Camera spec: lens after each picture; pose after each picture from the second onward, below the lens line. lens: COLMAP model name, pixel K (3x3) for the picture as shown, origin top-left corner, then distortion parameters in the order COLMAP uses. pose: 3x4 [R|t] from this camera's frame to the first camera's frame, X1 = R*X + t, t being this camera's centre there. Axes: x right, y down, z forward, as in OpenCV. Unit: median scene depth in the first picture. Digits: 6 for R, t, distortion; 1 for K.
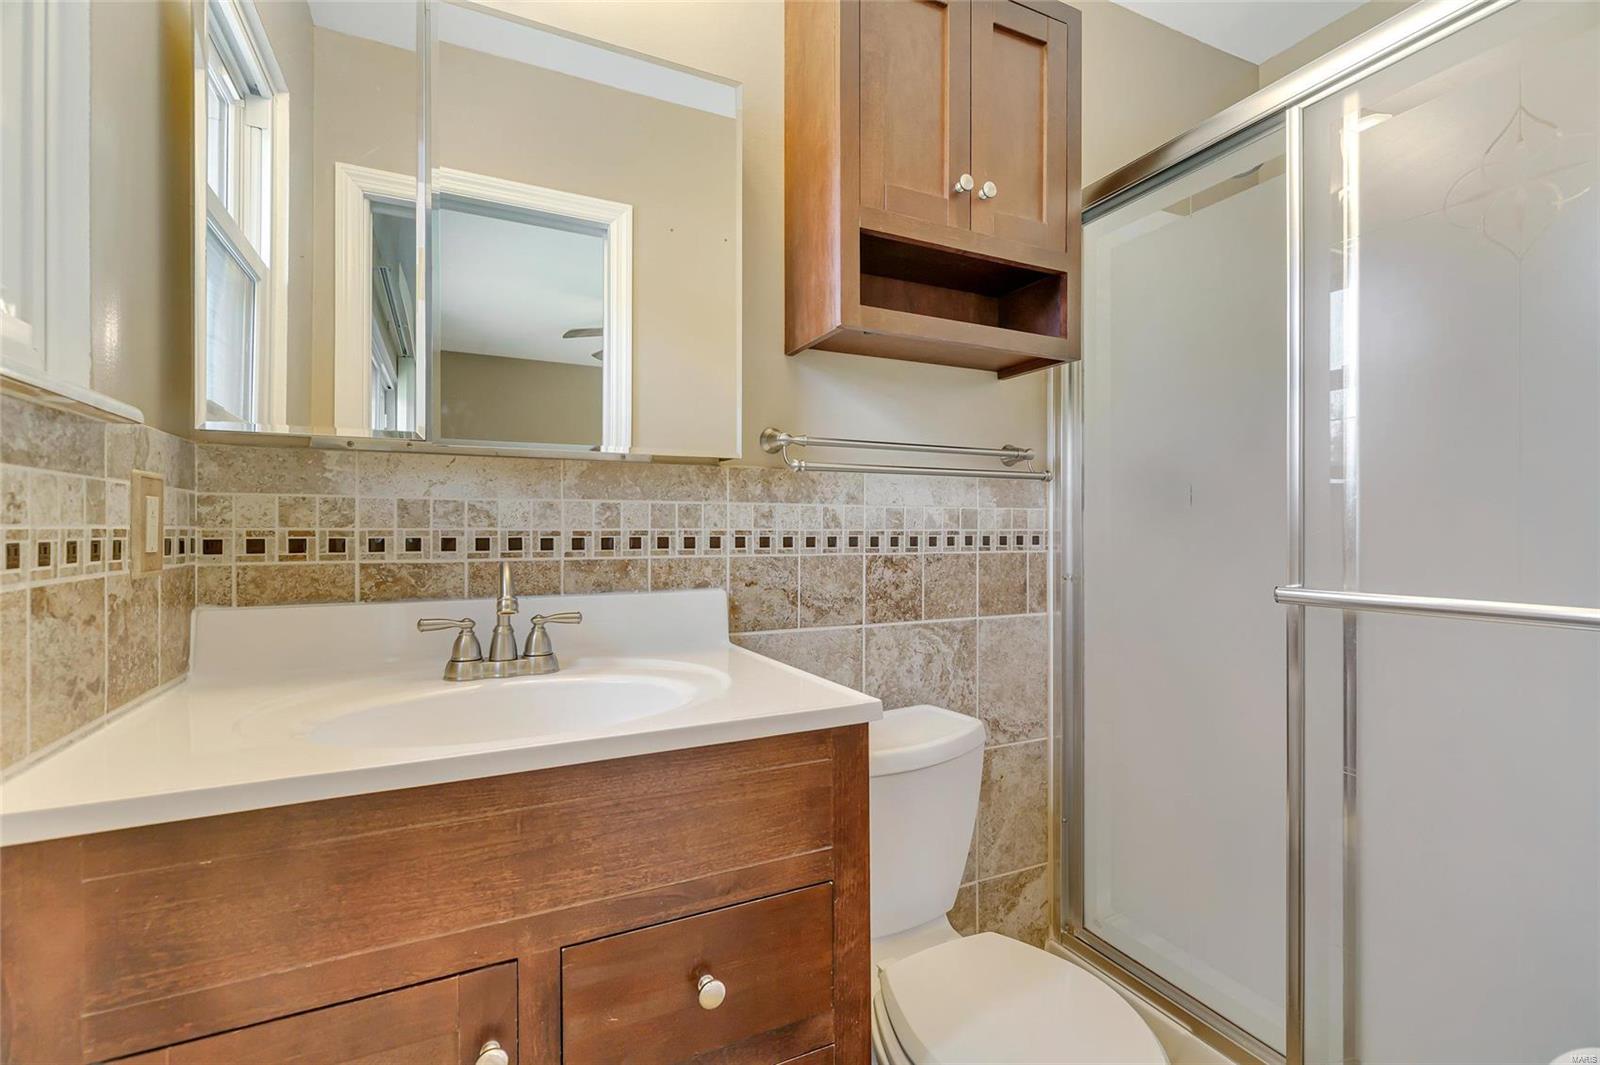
lens RADIAL K [[706.0, 0, 807.4], [0, 706.0, 531.9], [0, 0, 1]] dist [-0.002687, 0.000585]
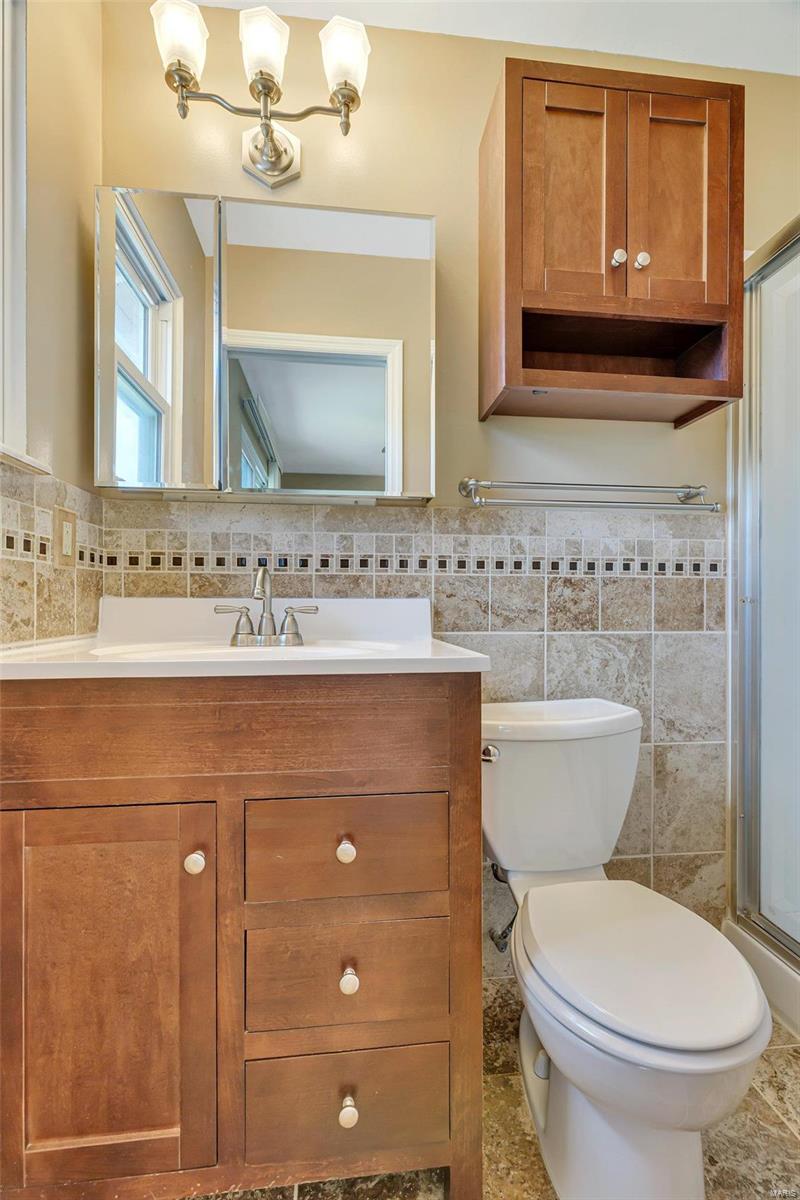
lens RADIAL K [[529.5, 0, 399.0], [0, 529.5, 600.1], [0, 0, 1]] dist [-0.002687, 0.000585]
pose [[0.943706, 0.002515, -0.330776, 0.178984], [-0.002265, 0.999997, 0.001141, 0.091960], [0.330778, -0.000327, 0.943709, 0.031241]]
